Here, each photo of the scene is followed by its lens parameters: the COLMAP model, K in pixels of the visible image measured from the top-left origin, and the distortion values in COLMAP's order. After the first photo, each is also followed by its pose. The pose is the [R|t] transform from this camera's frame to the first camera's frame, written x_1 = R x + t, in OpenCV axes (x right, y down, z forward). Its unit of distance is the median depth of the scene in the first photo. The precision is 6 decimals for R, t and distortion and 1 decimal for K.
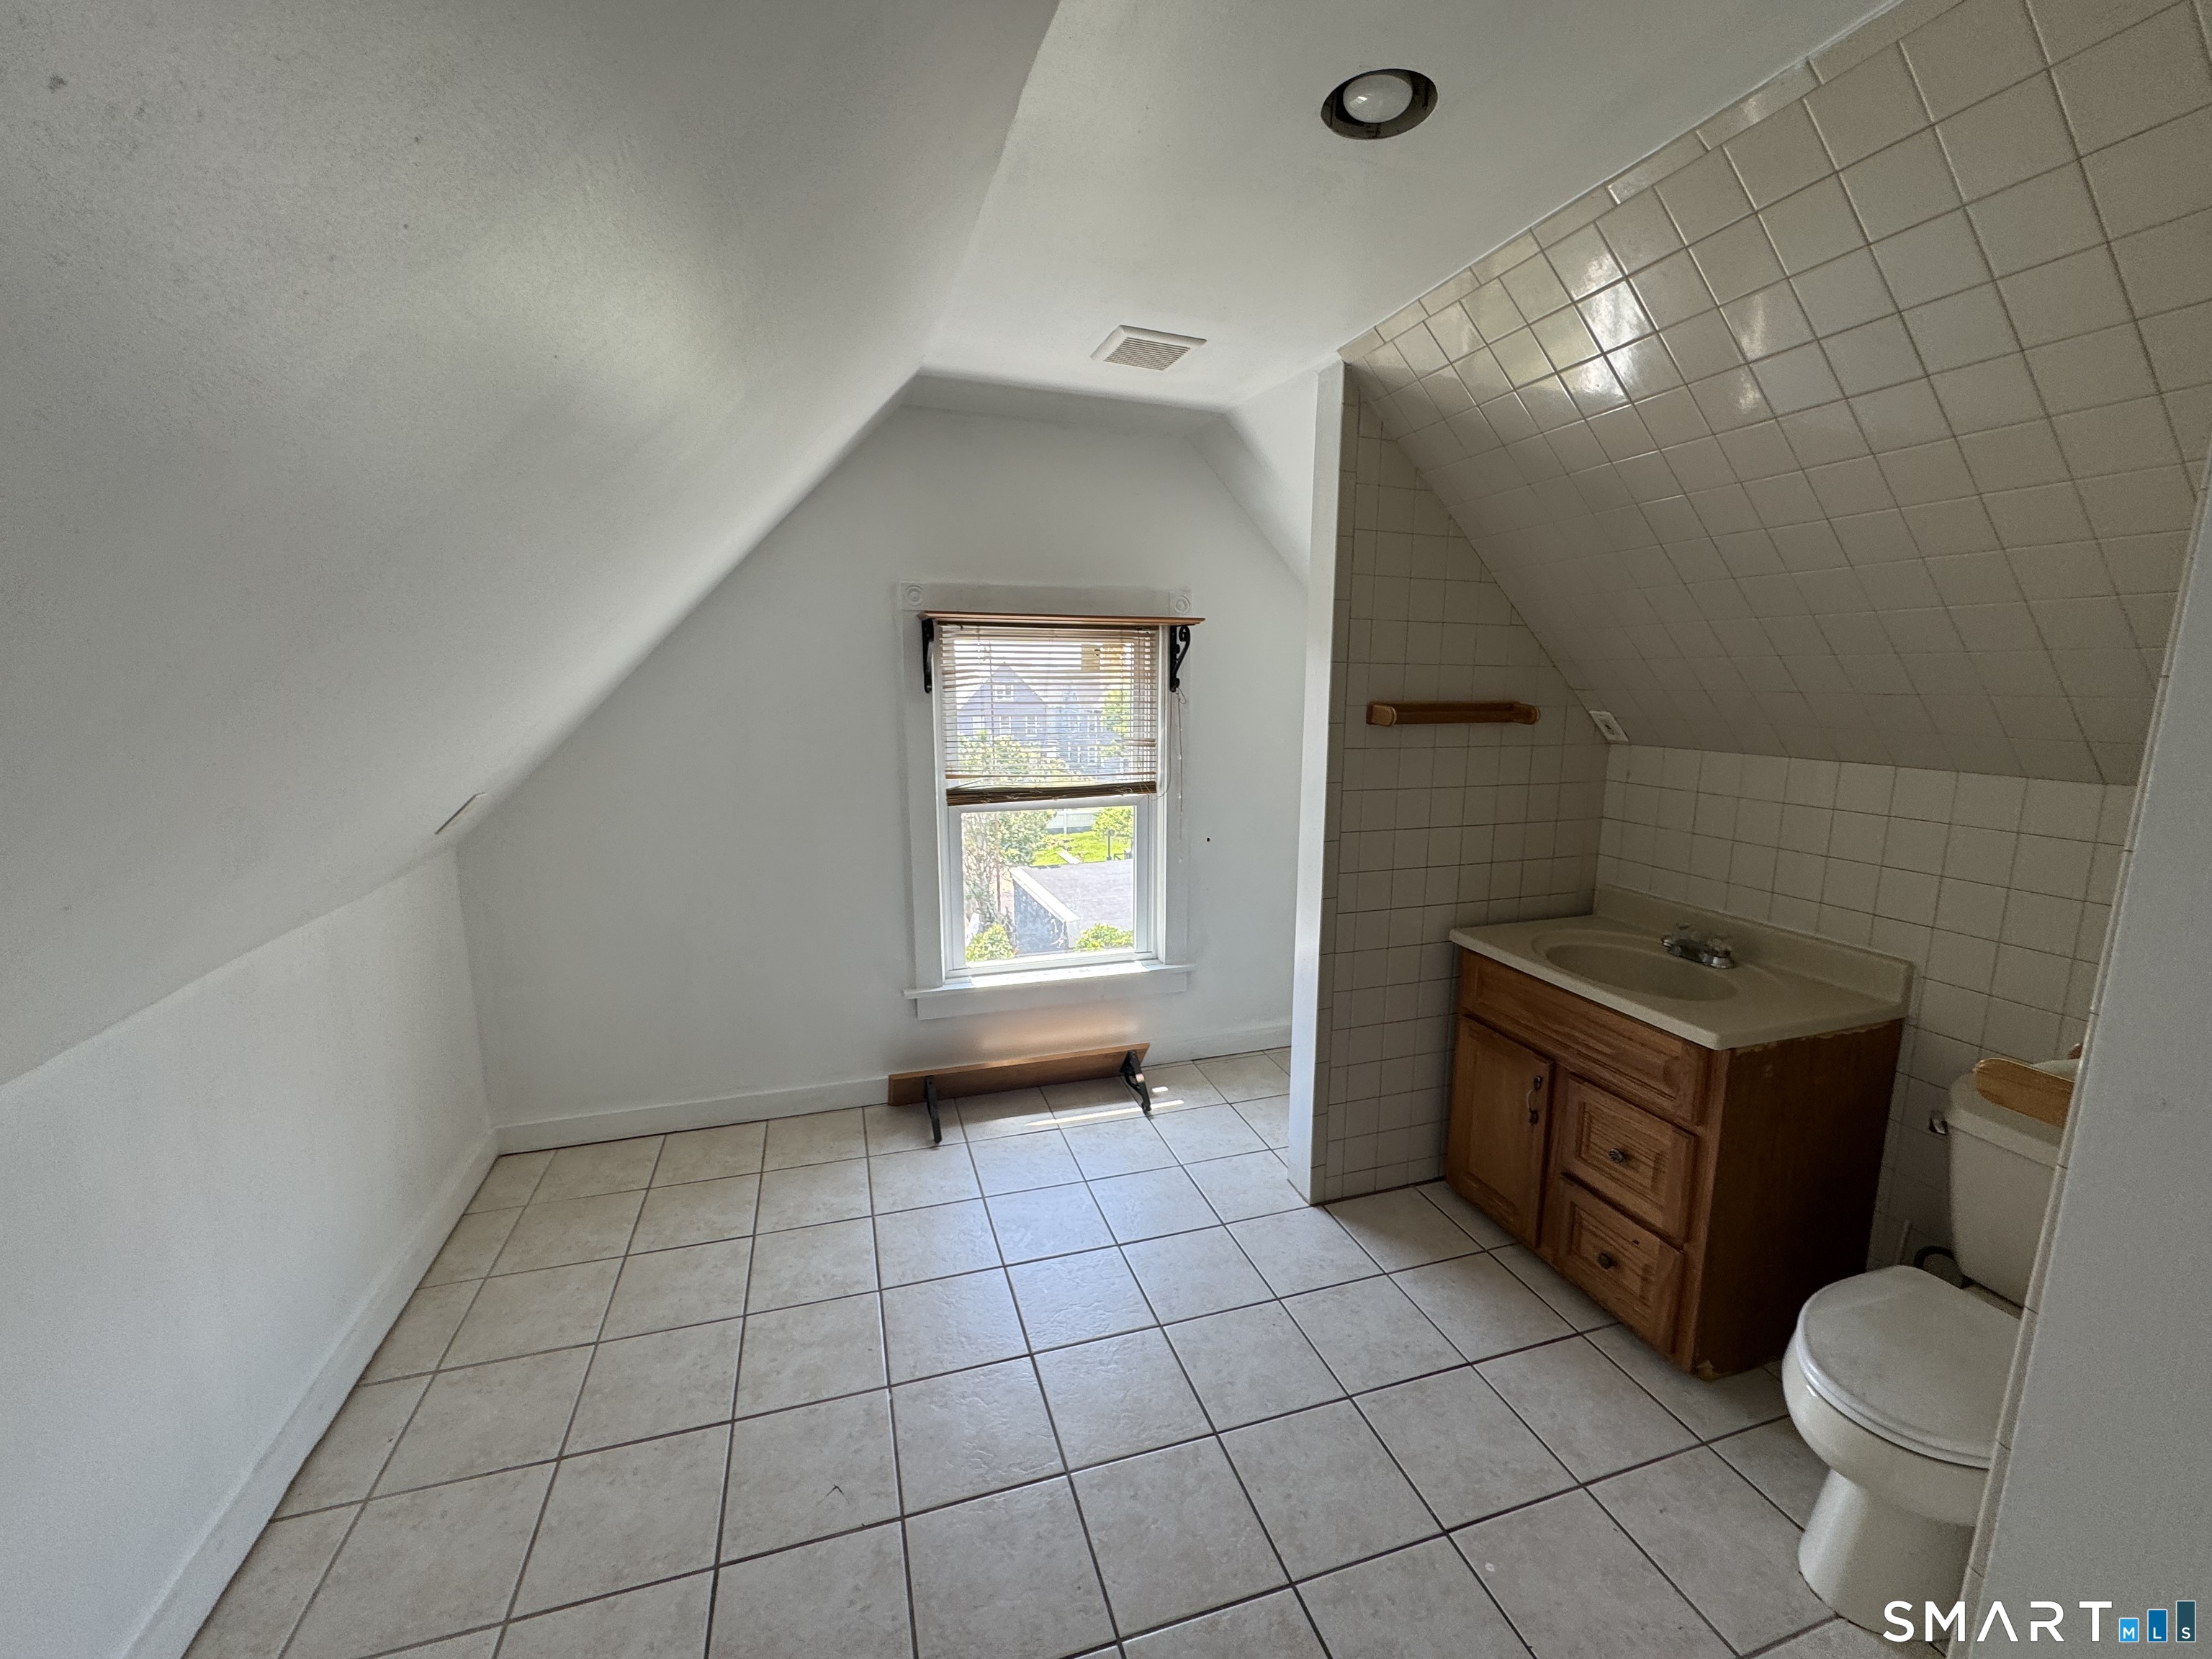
lens RADIAL K [[881.6, 0, 1106.6], [0, 881.6, 835.8], [0, 0, 1]] dist [-0.006176, 0.001740]
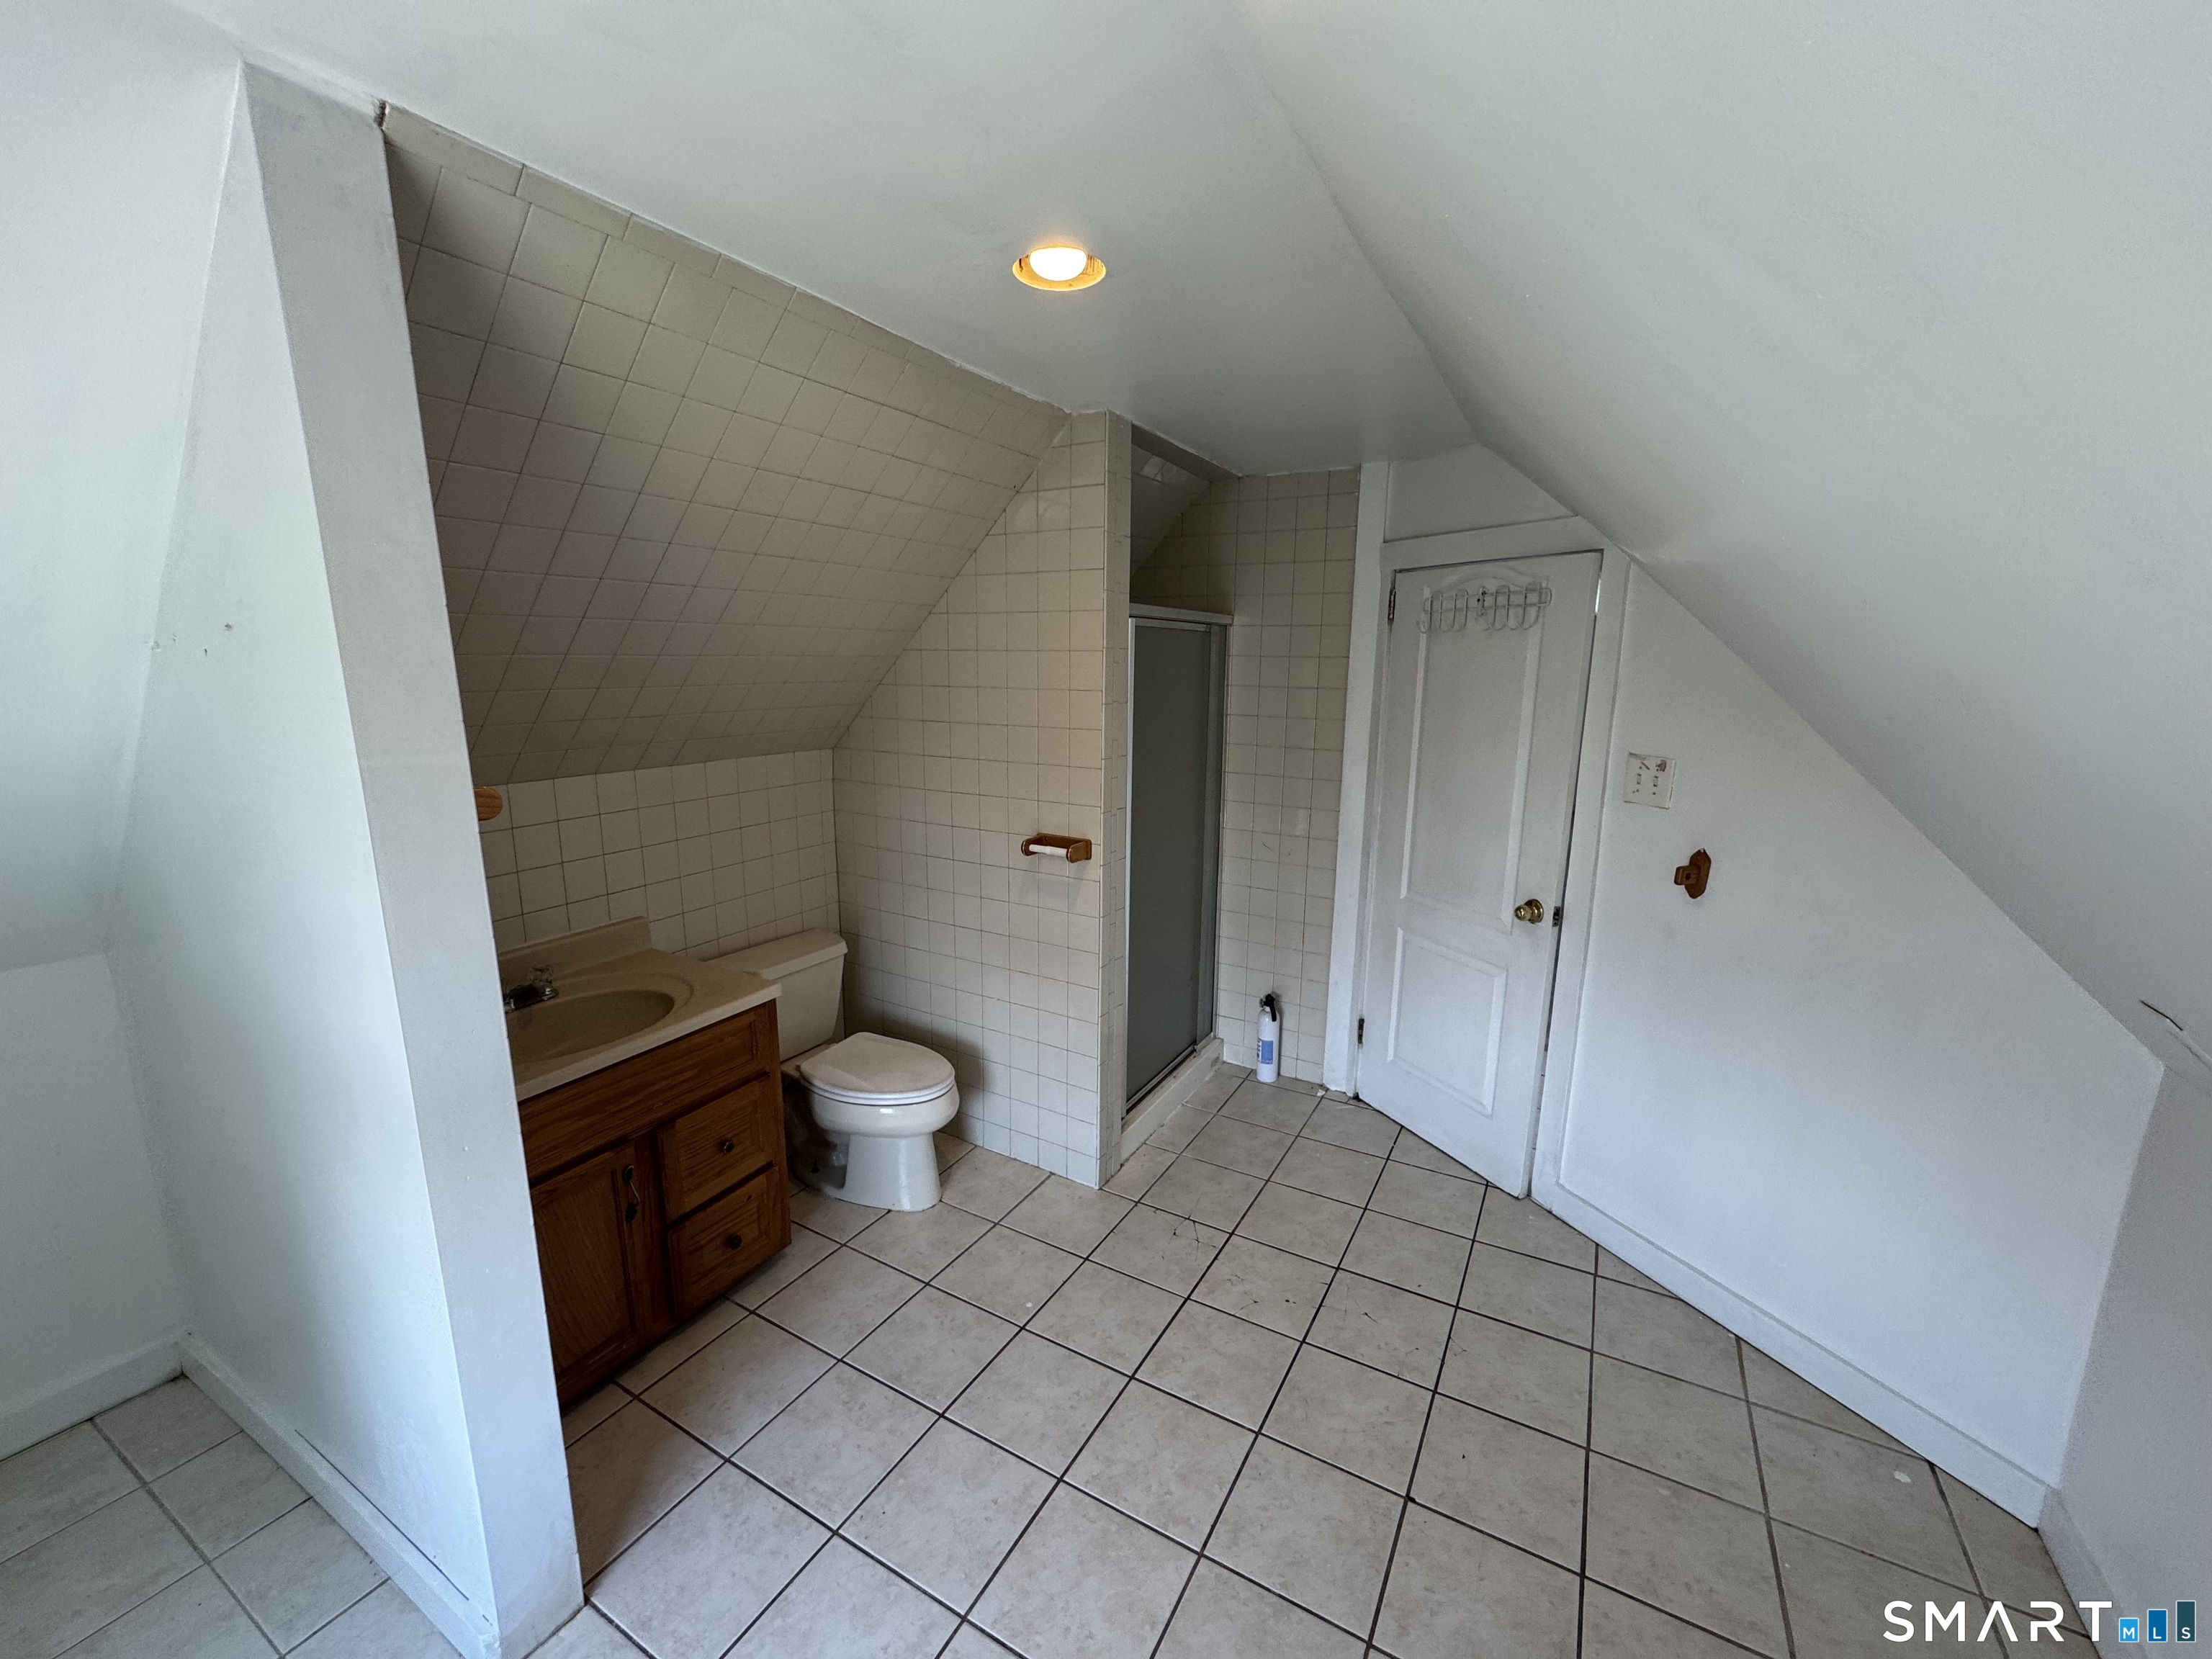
lens RADIAL K [[881.6, 0, 1107.4], [0, 881.6, 827.8], [0, 0, 1]] dist [-0.006176, 0.001740]
pose [[-0.677182, -0.153107, 0.719710, -0.459366], [0.114851, 0.944130, 0.308914, -0.290746], [-0.726796, 0.291851, -0.621764, 1.203769]]
